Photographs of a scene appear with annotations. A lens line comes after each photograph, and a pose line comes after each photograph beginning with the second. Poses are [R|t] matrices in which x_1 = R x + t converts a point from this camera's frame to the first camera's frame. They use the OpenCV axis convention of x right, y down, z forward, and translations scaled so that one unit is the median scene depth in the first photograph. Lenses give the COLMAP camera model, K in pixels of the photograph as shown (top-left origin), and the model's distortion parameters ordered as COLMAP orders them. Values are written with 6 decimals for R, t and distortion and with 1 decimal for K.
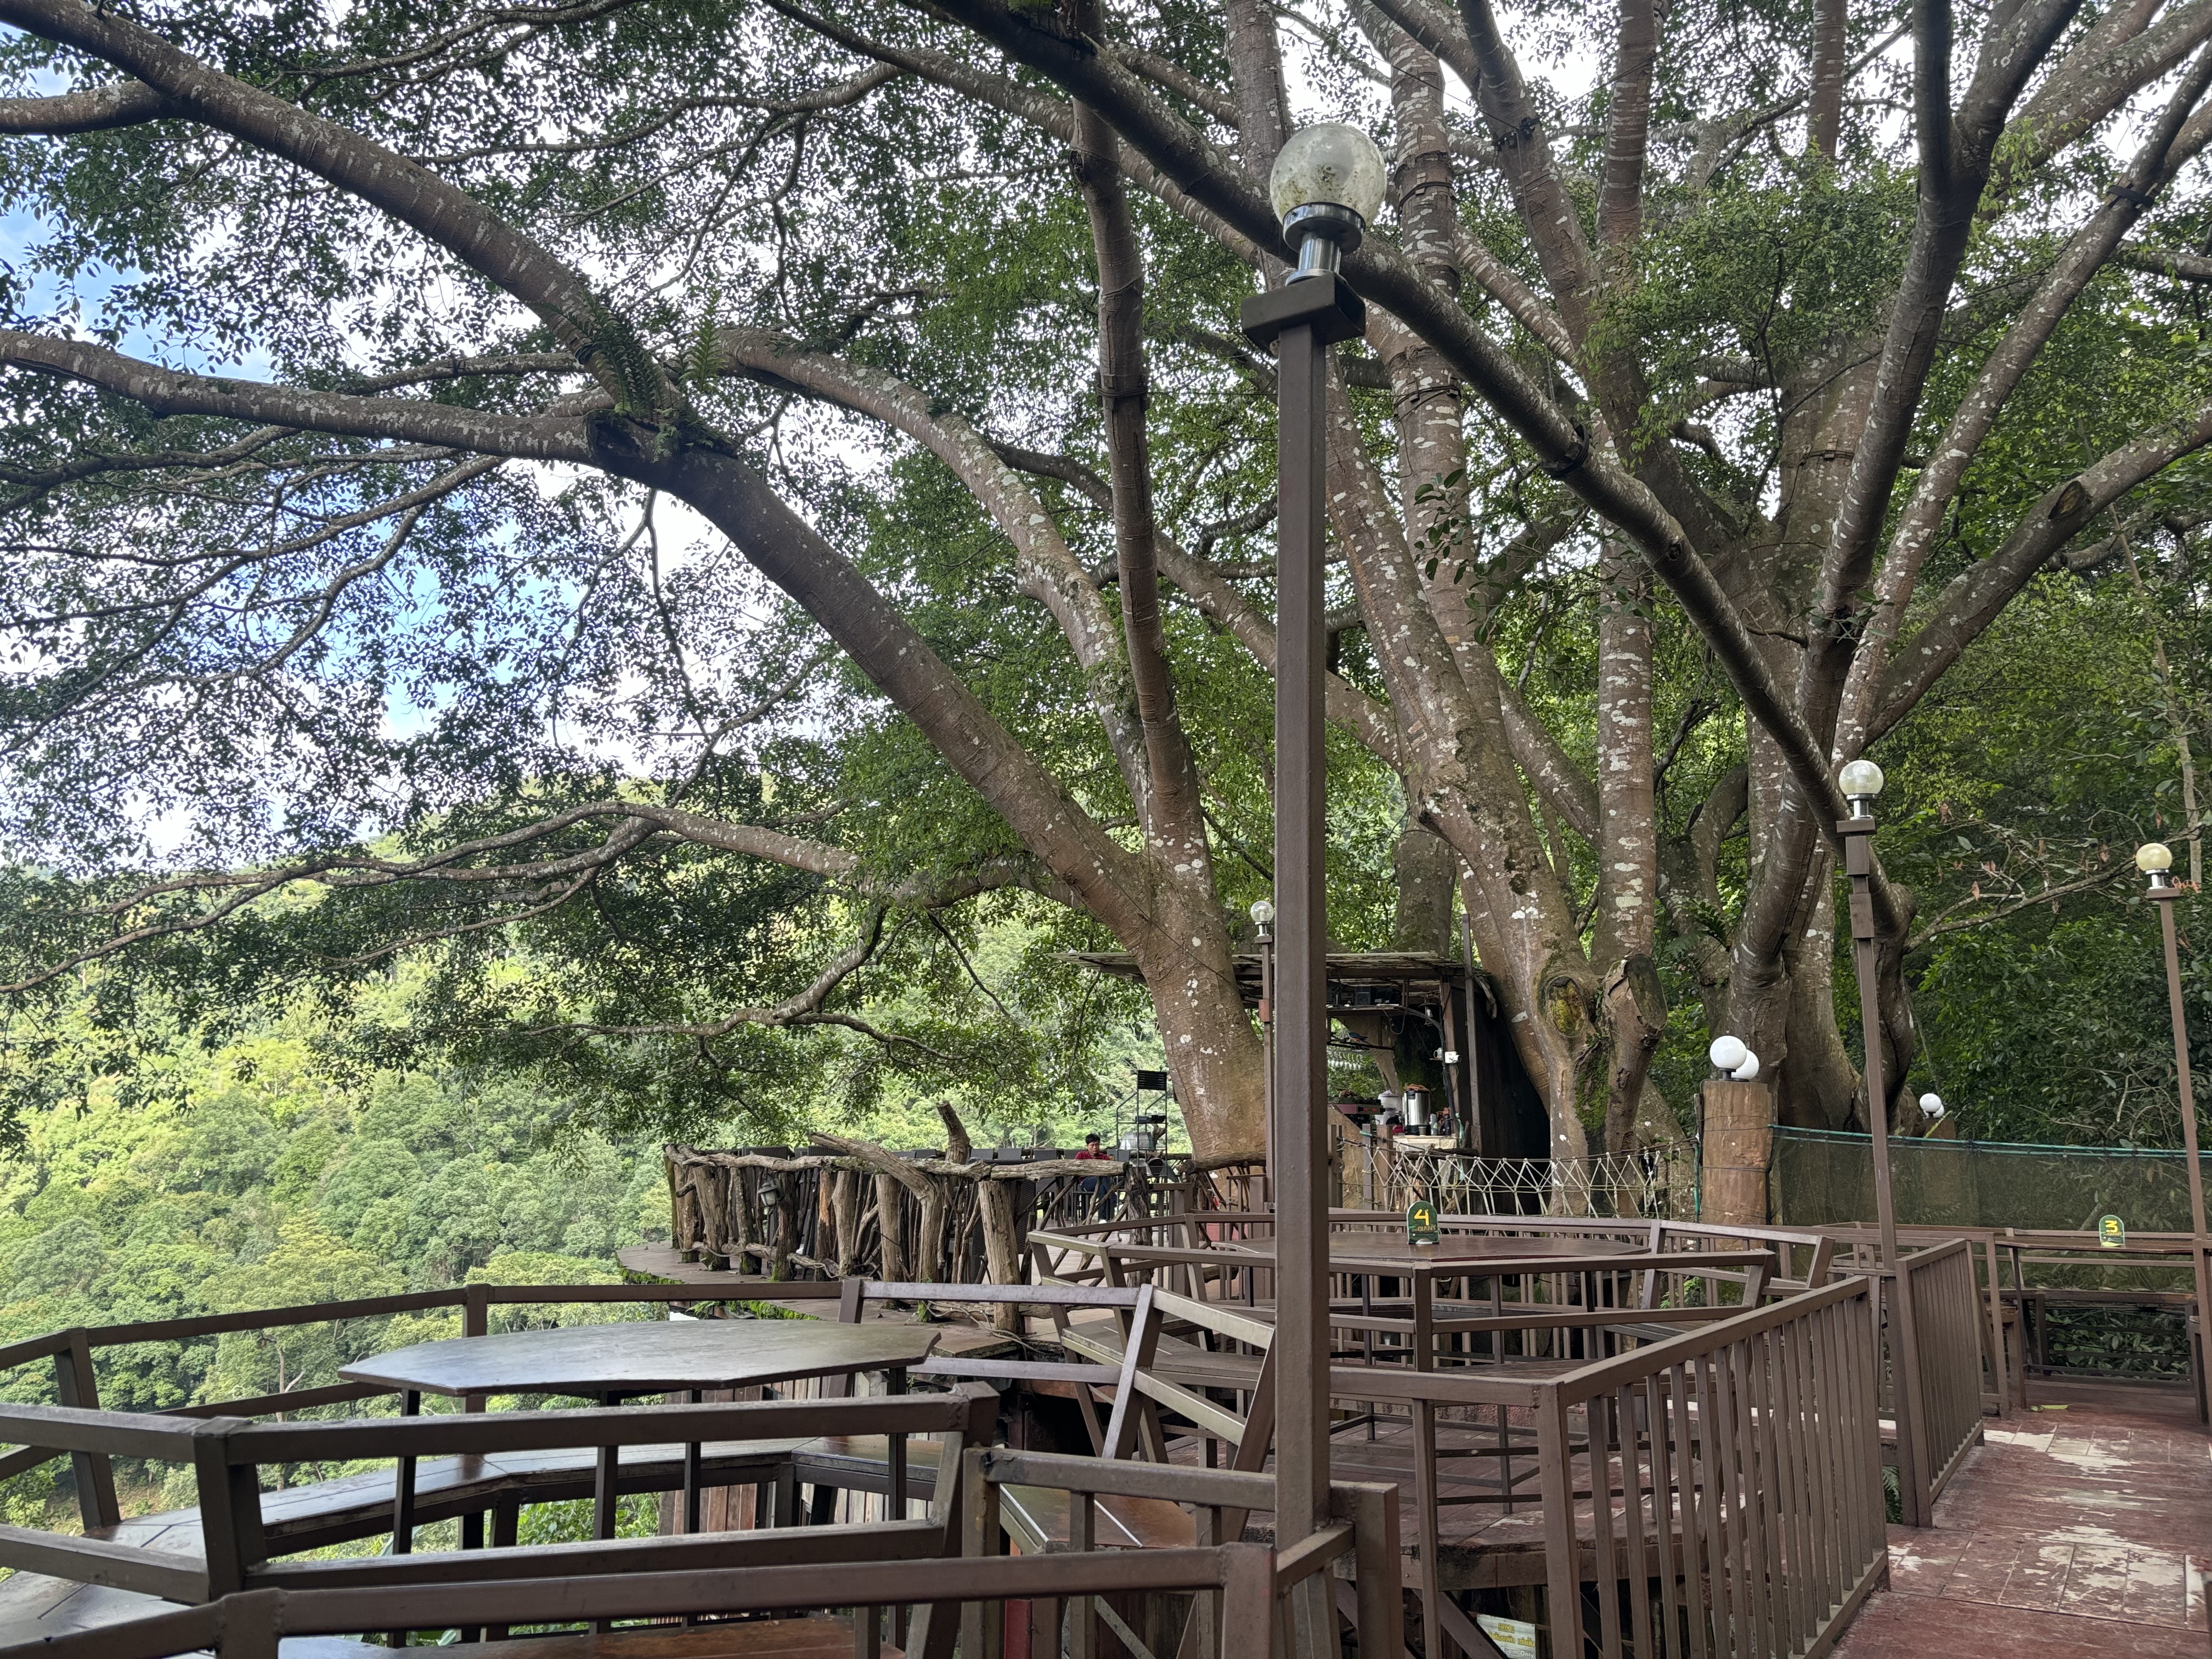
lens RADIAL K [[1648.4, 0, 1106.0], [0, 1648.4, 829.5], [0, 0, 1]] dist [0.030277, 0.002746]
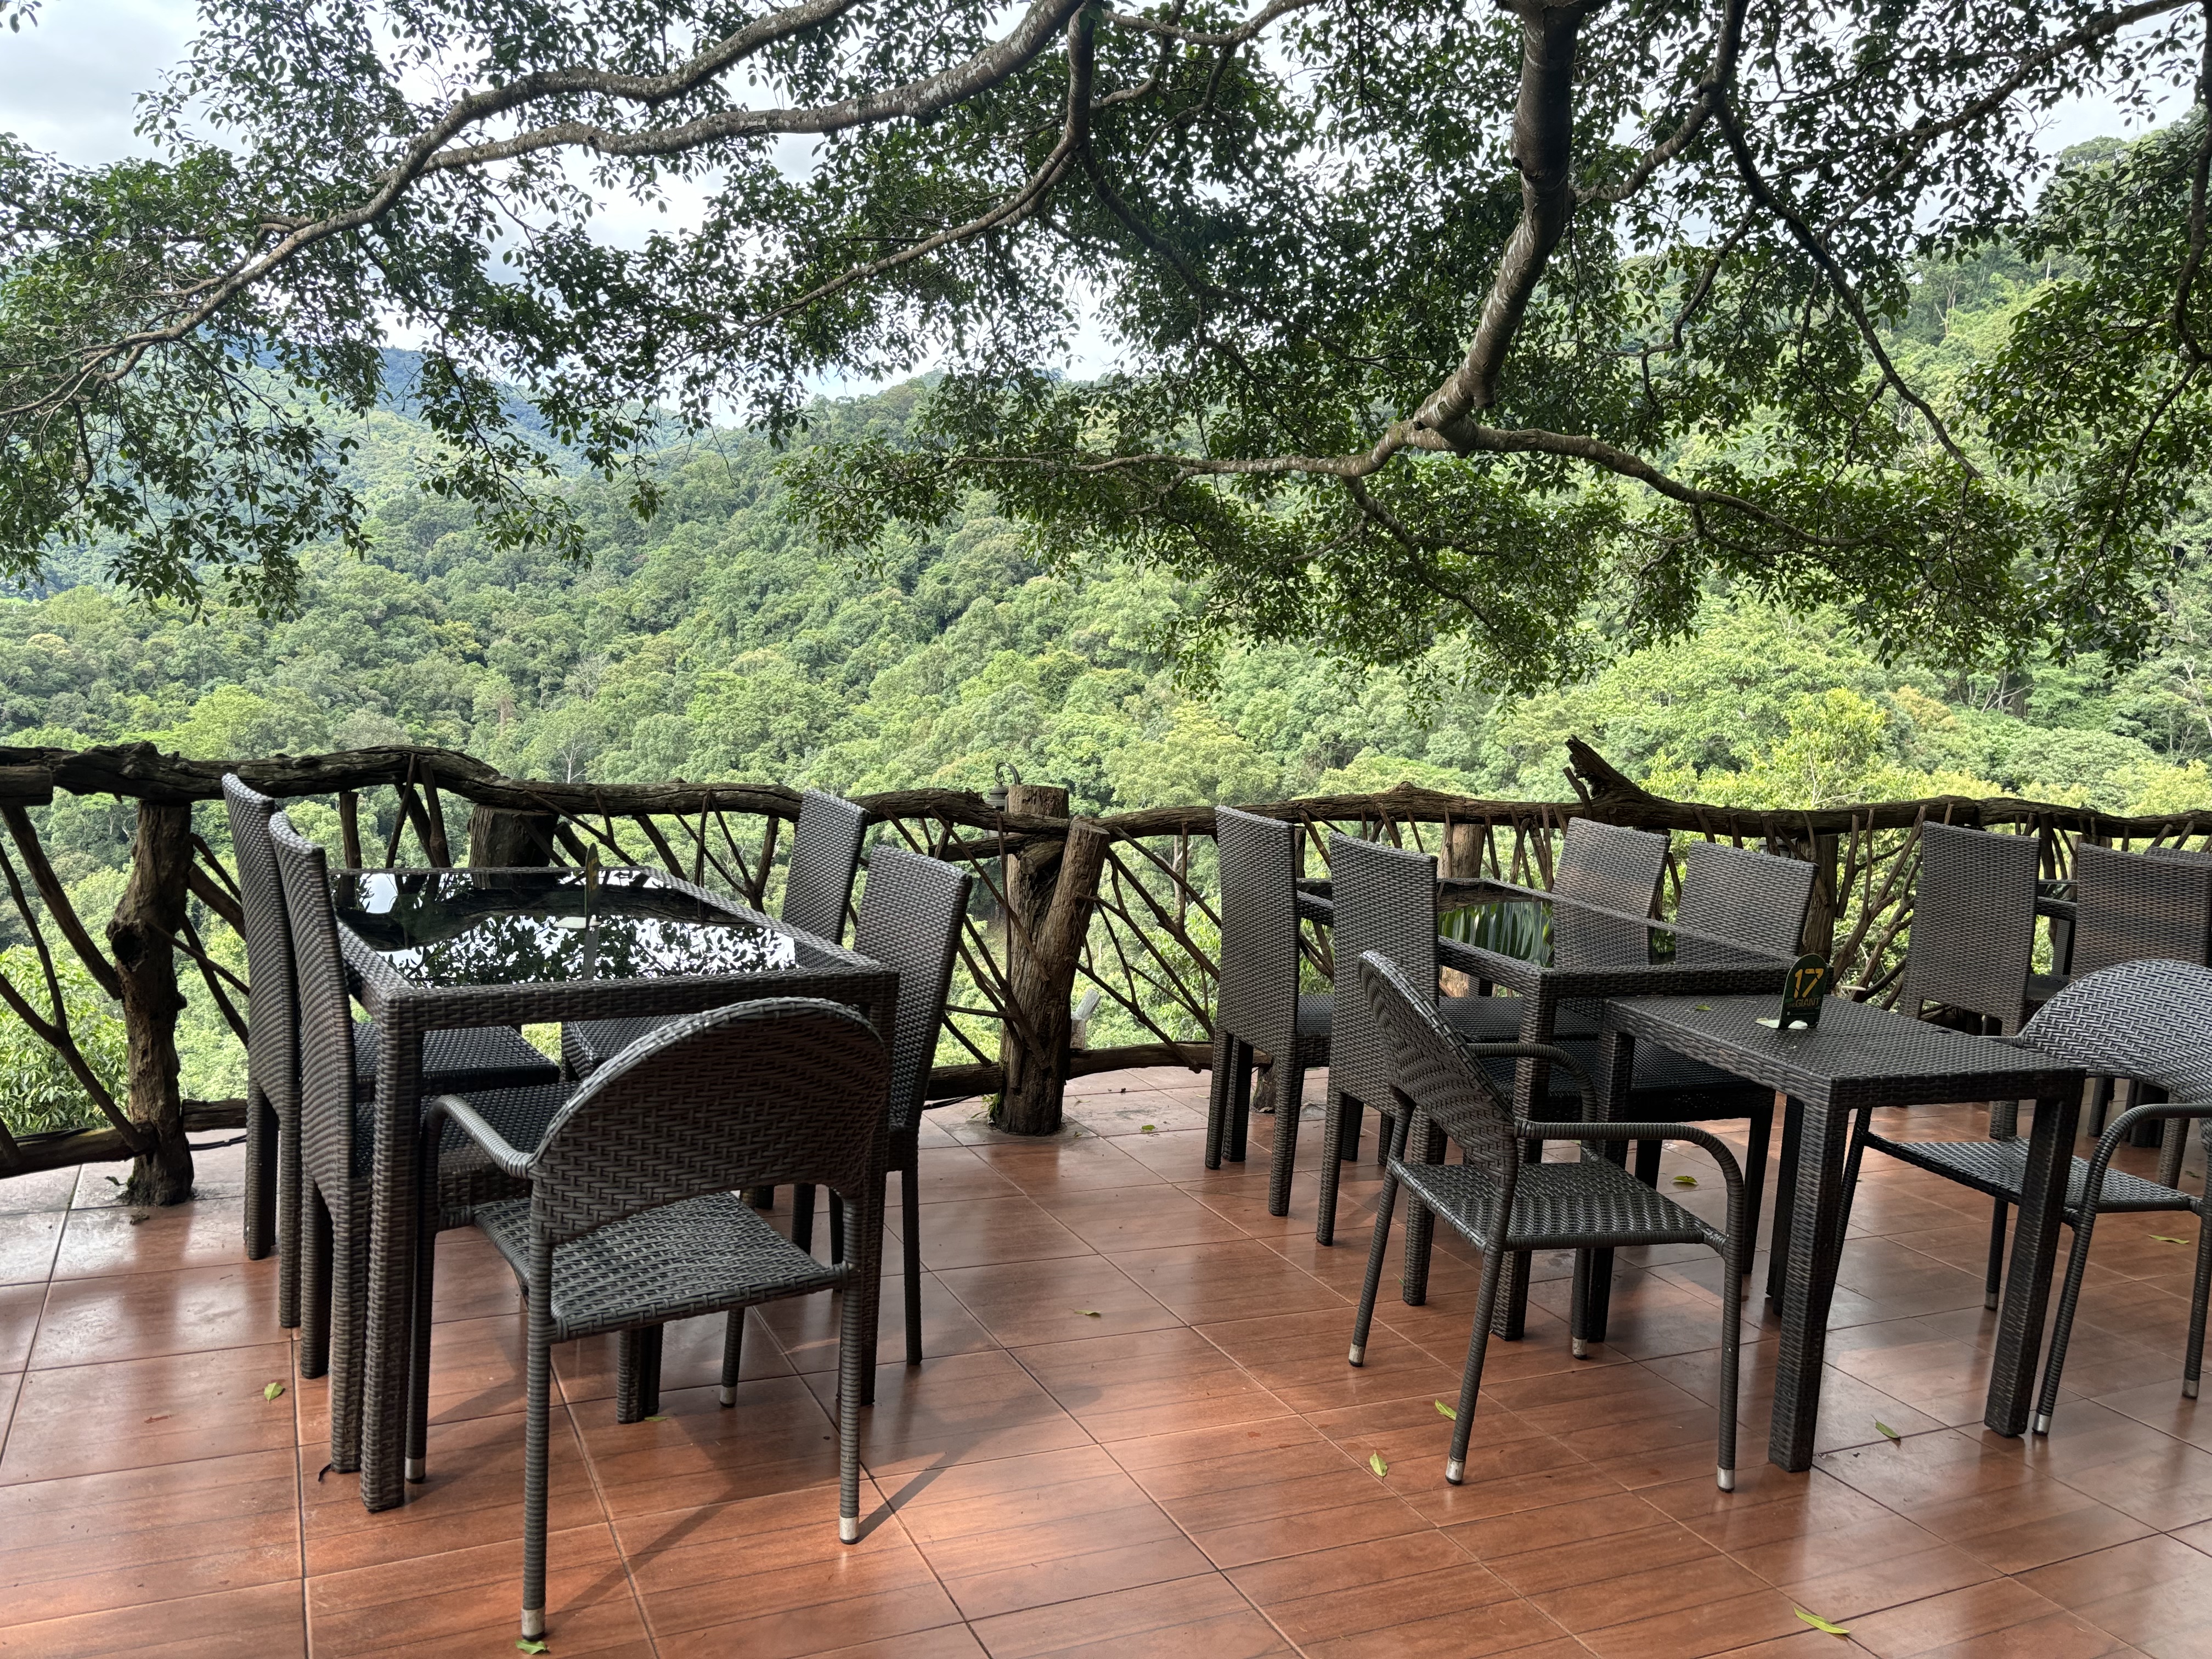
lens RADIAL K [[1648.4, 0, 1106.0], [0, 1648.4, 829.5], [0, 0, 1]] dist [0.030277, 0.002746]
pose [[0.856806, 0.124752, -0.500320, -0.014312], [0.024740, 0.959229, 0.281547, 0.073587], [0.515045, -0.253609, 0.818787, 0.430138]]
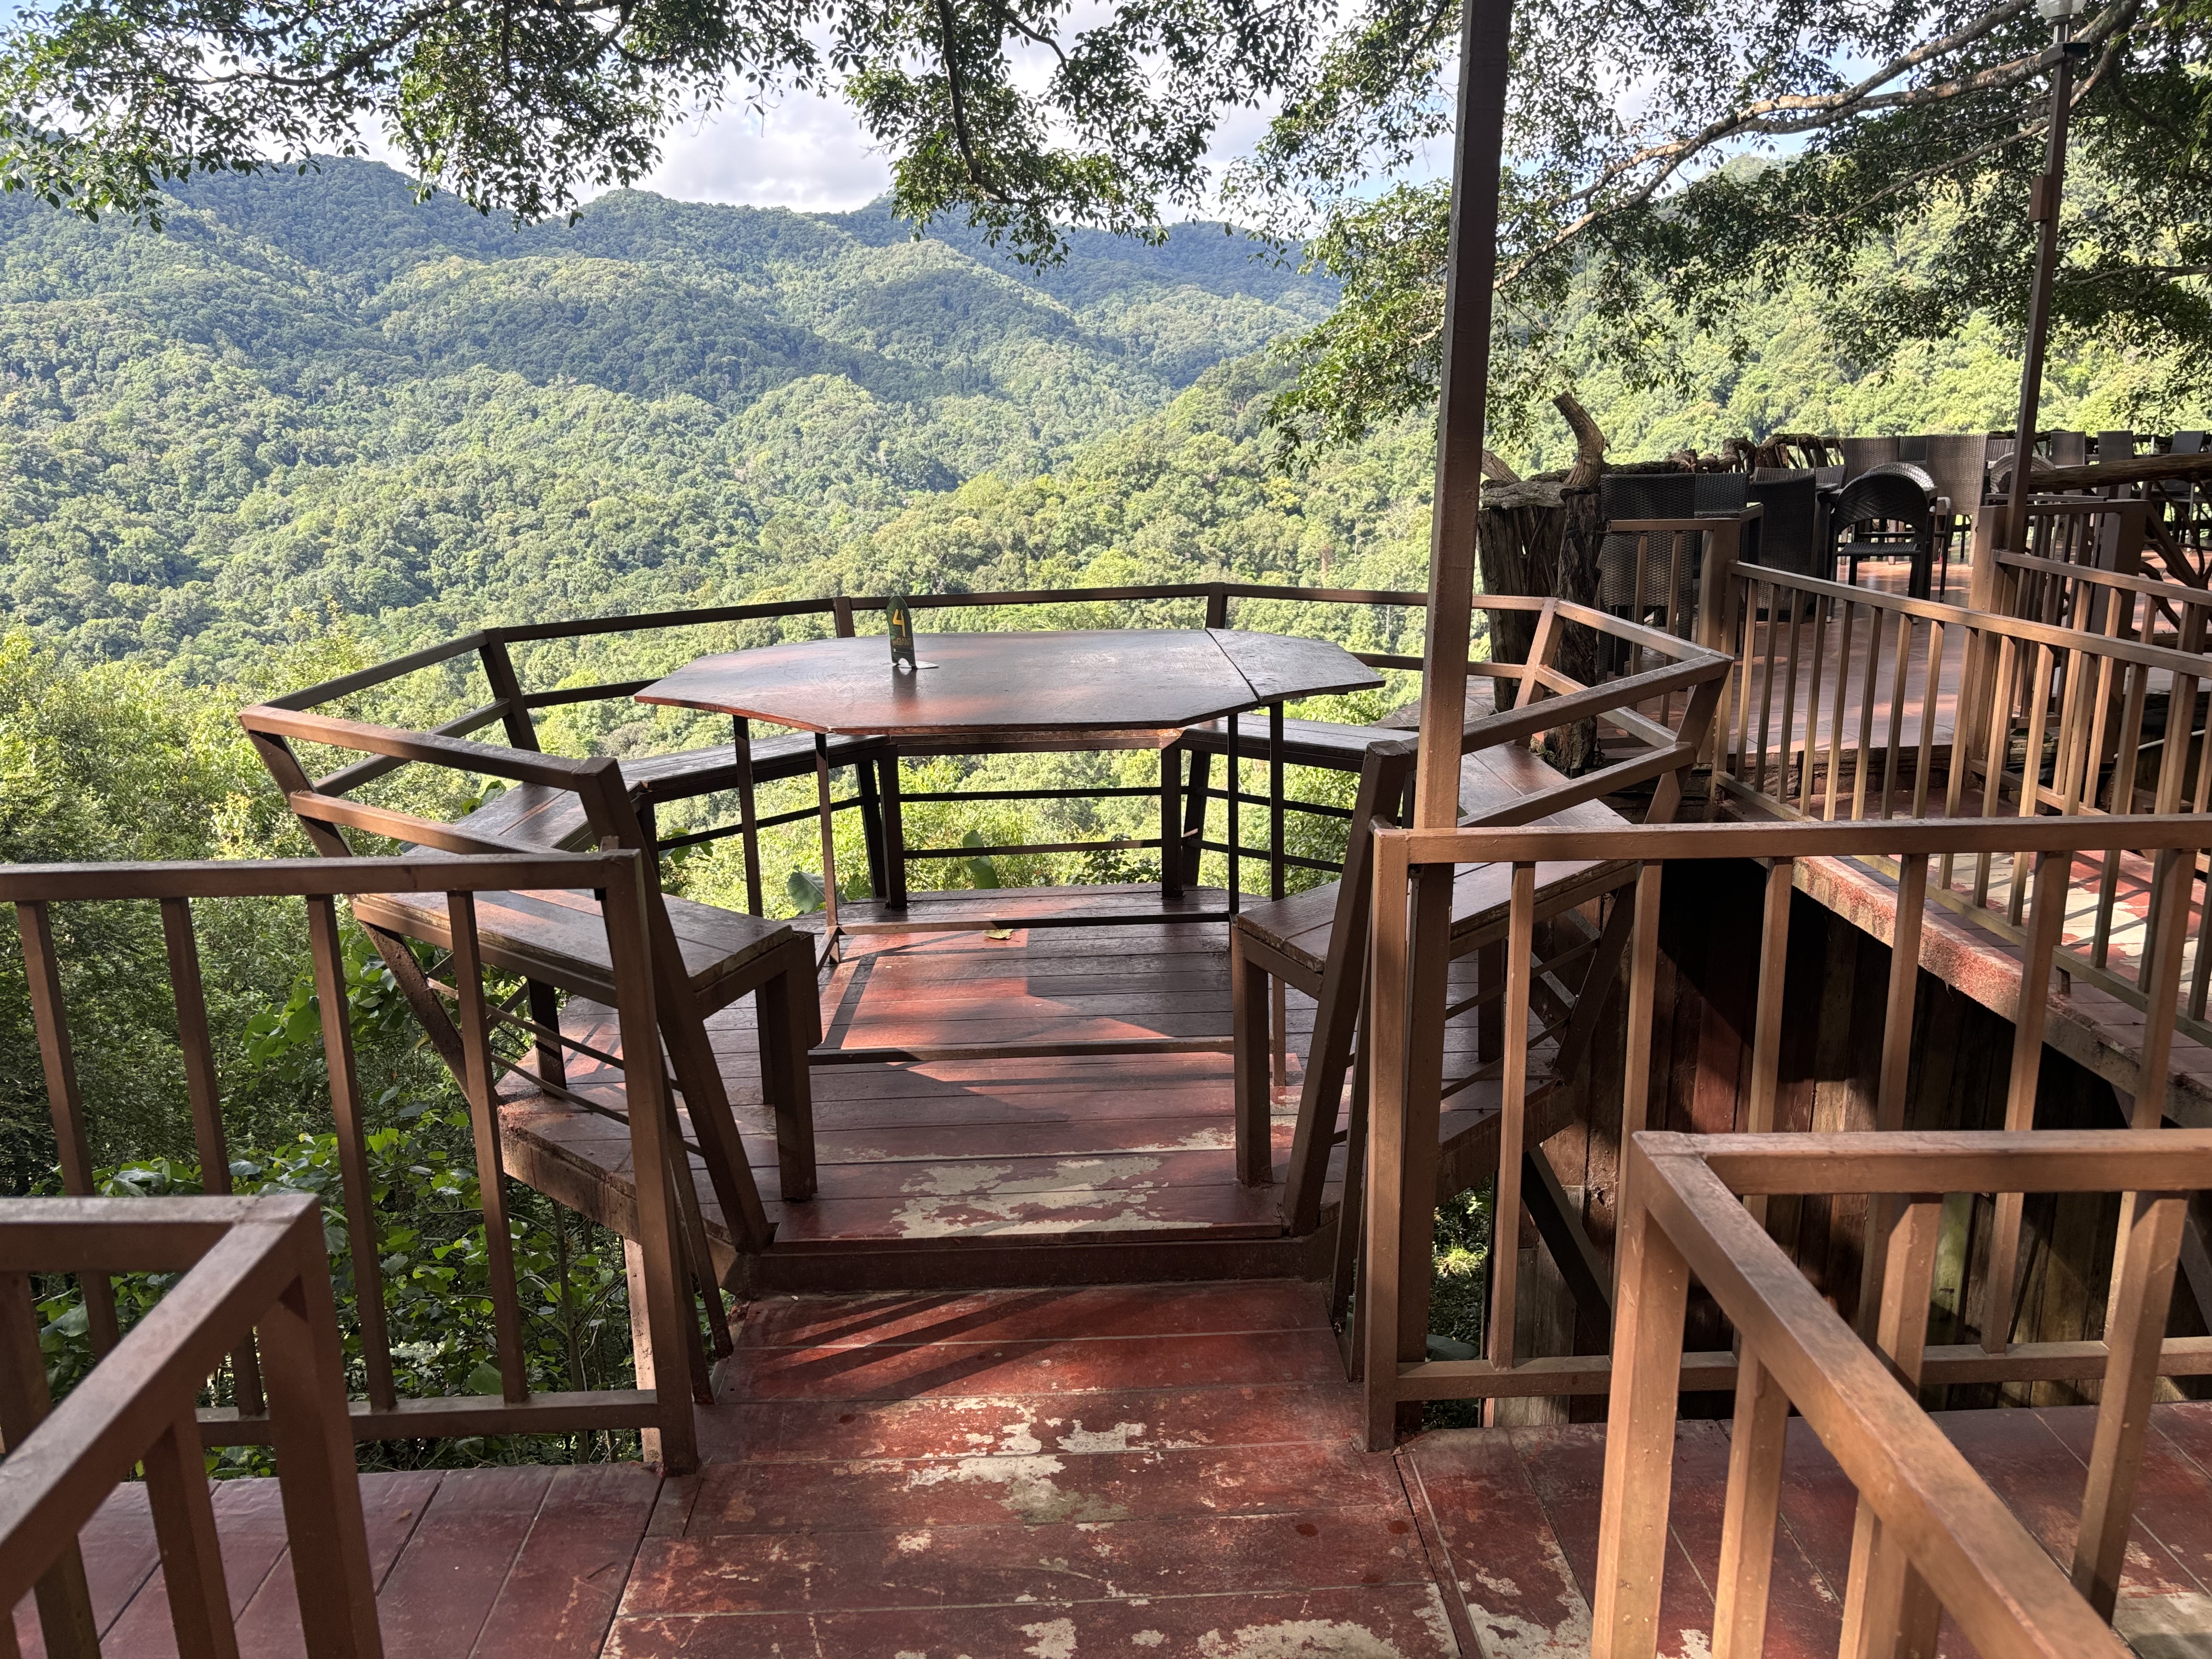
lens RADIAL K [[1668.8, 0, 1093.6], [0, 1668.8, 876.8], [0, 0, 1]] dist [0.047076, -0.046144]
pose [[0.547356, 0.202244, -0.812095, 0.120524], [0.174232, 0.921562, 0.346939, 0.016635], [0.818562, -0.331392, 0.469186, 0.094650]]
